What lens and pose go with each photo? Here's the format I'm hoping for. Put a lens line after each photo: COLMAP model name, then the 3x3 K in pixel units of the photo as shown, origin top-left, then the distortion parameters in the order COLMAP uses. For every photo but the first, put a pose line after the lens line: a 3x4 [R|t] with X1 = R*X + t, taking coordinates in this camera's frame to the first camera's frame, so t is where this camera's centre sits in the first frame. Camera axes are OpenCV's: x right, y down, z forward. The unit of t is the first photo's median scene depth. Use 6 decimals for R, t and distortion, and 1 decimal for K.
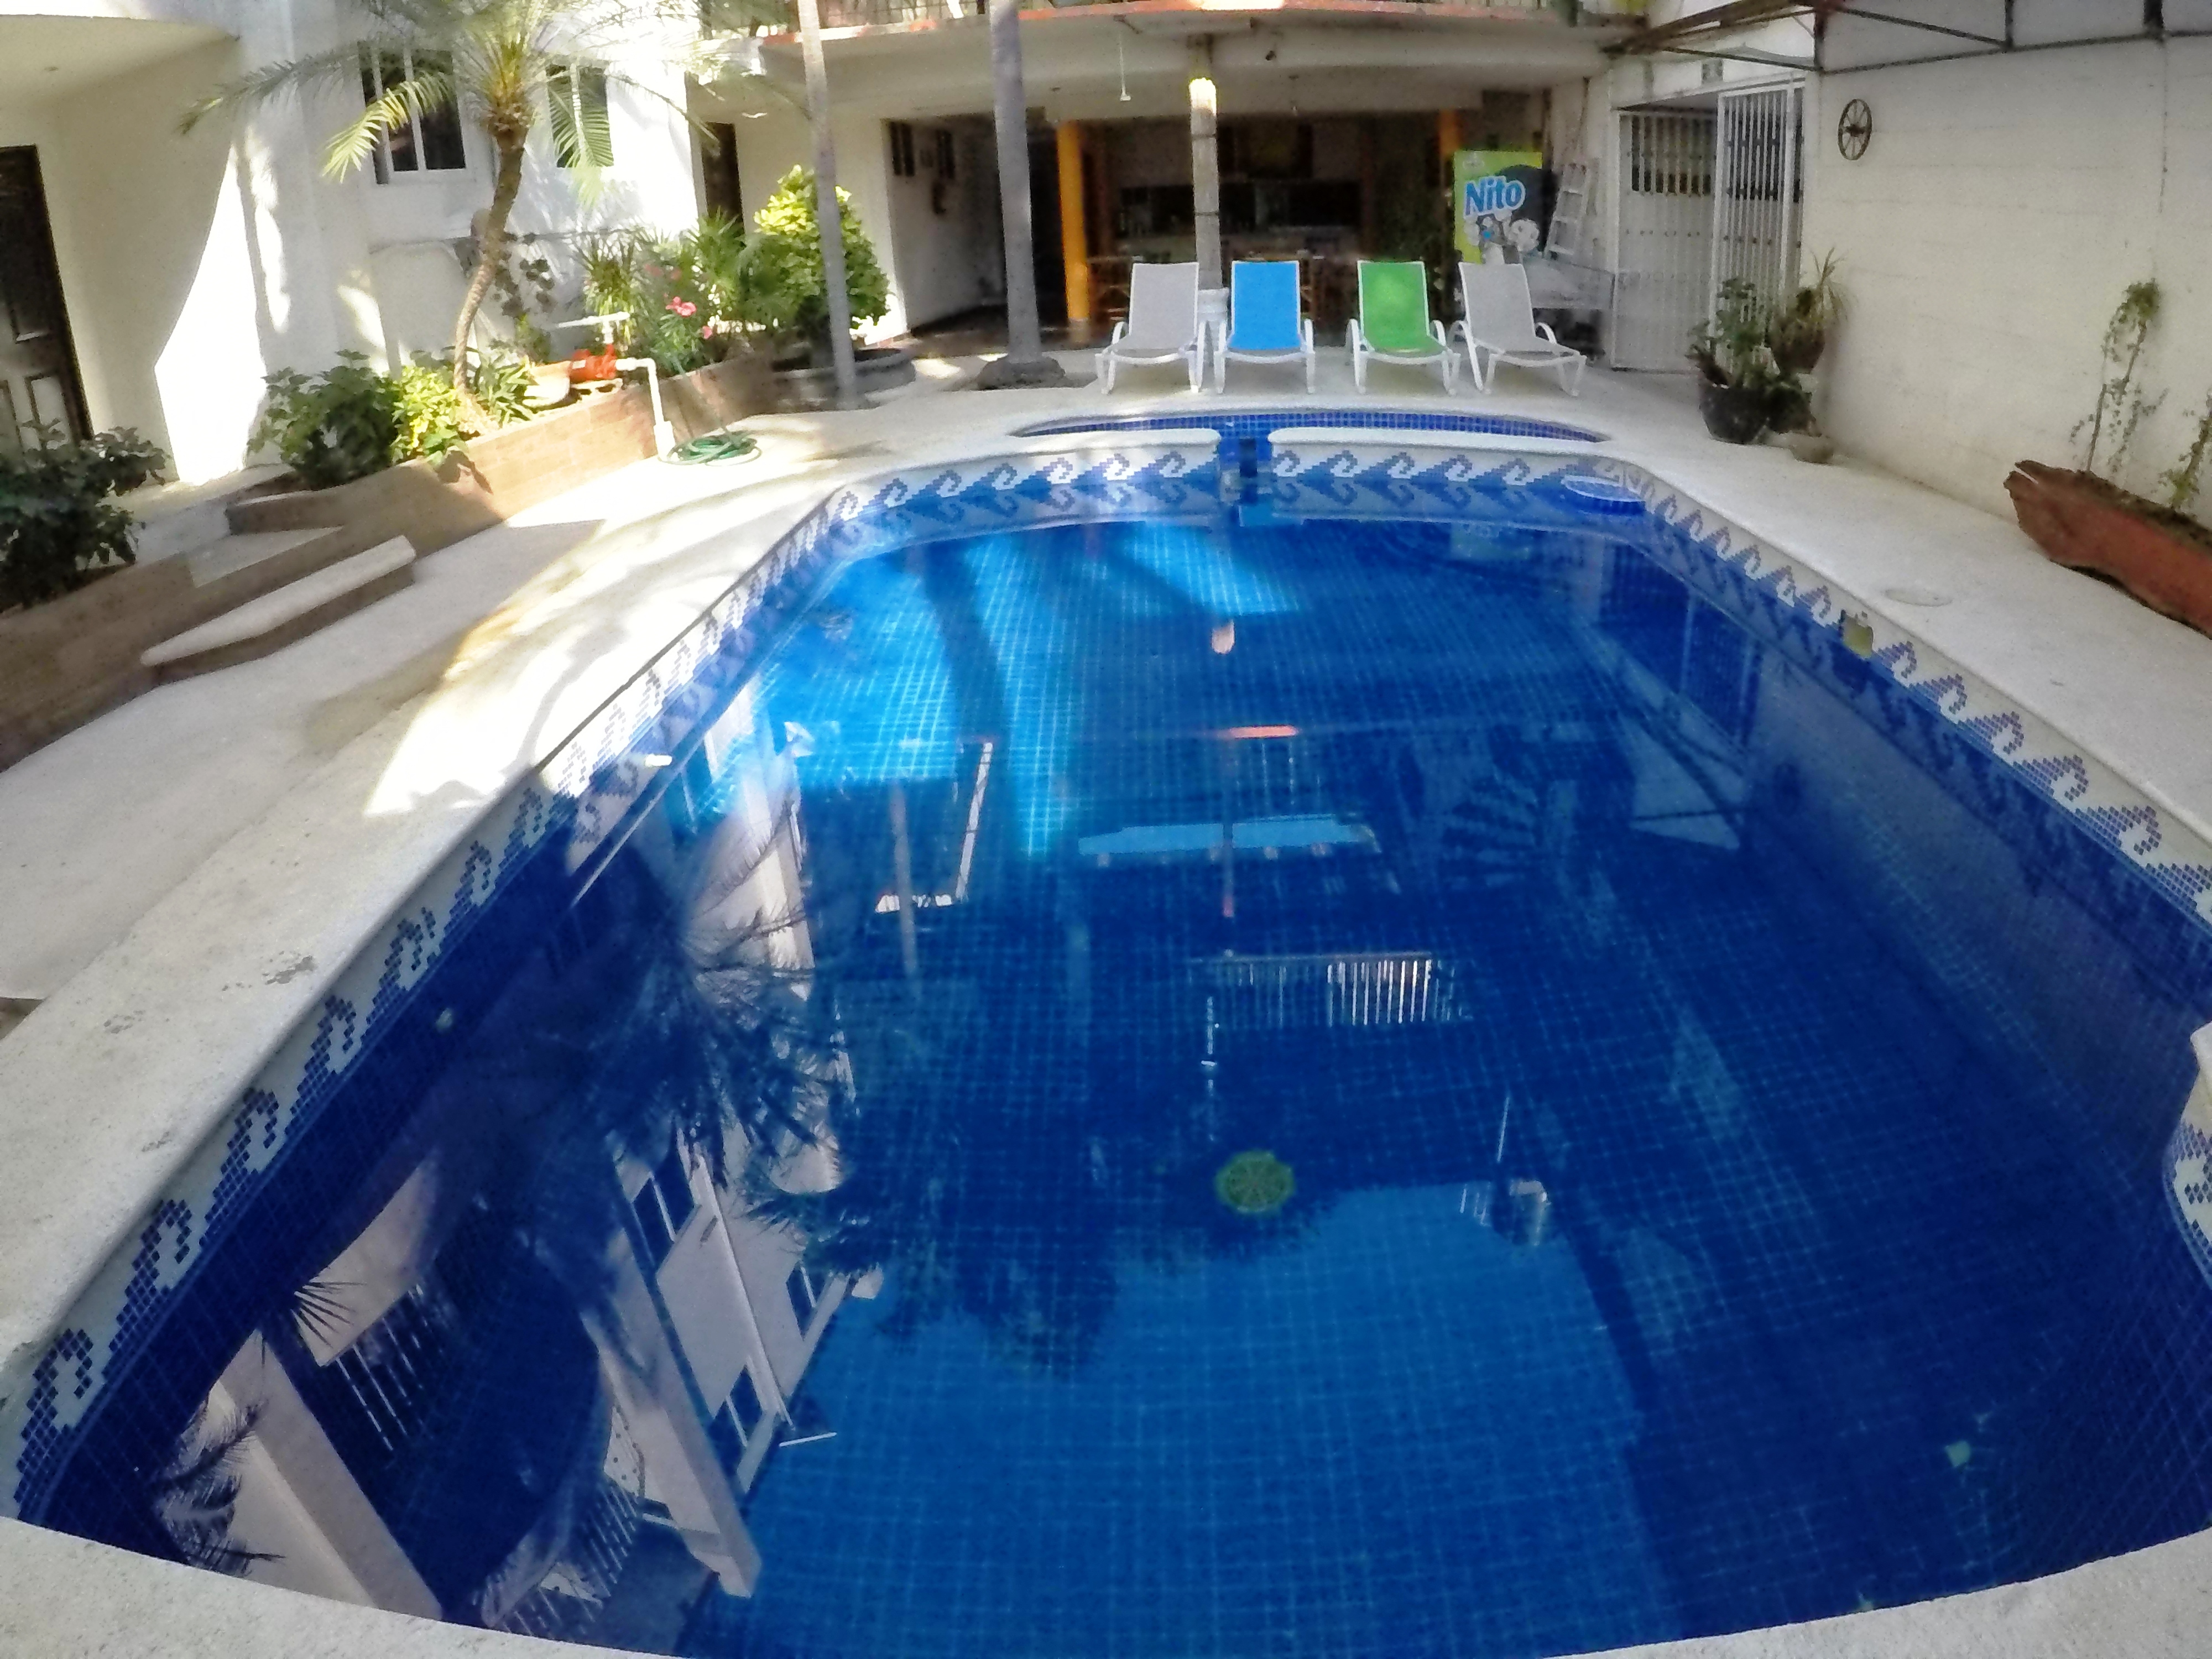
lens RADIAL K [[1281.1, 0, 1106.0], [0, 1281.1, 829.5], [0, 0, 1]] dist [-0.234963, 0.050835]
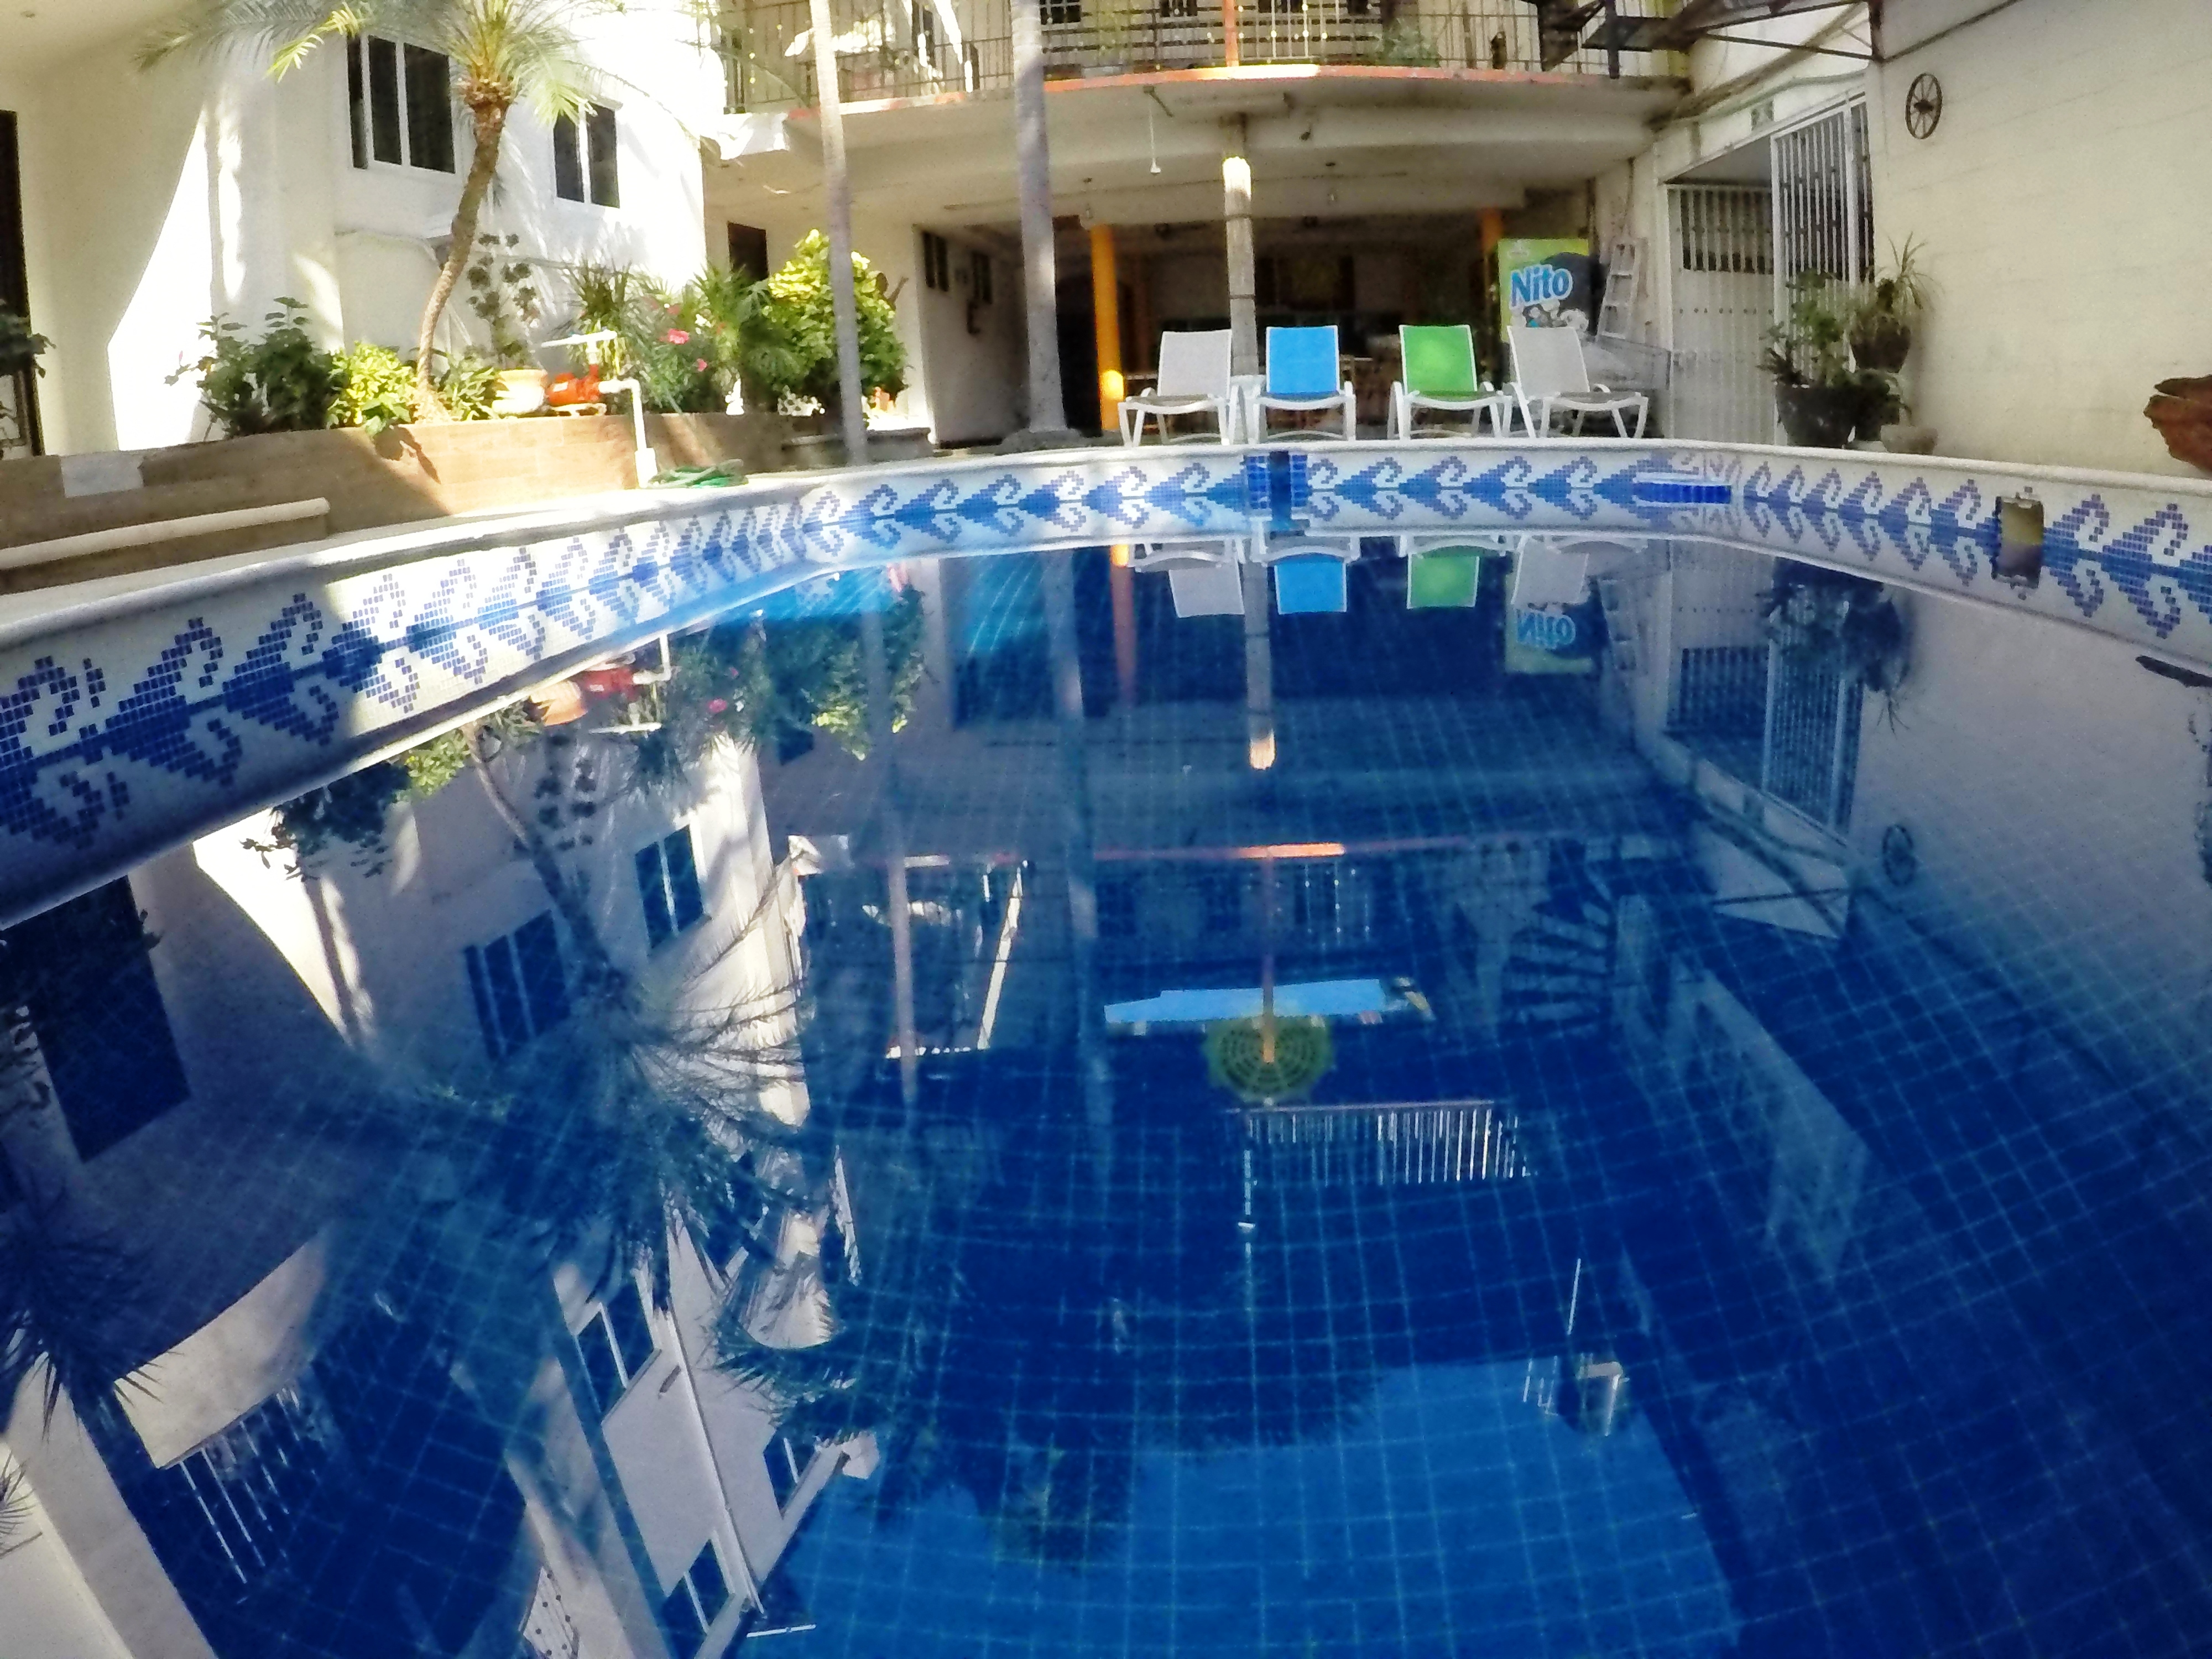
lens RADIAL K [[1281.1, 0, 1106.0], [0, 1281.1, 829.5], [0, 0, 1]] dist [-0.234963, 0.050835]
pose [[0.999197, 0.010016, -0.038786, 0.019691], [-0.016068, 0.987142, -0.159033, 0.072978], [0.036695, 0.159529, 0.986511, 0.114506]]
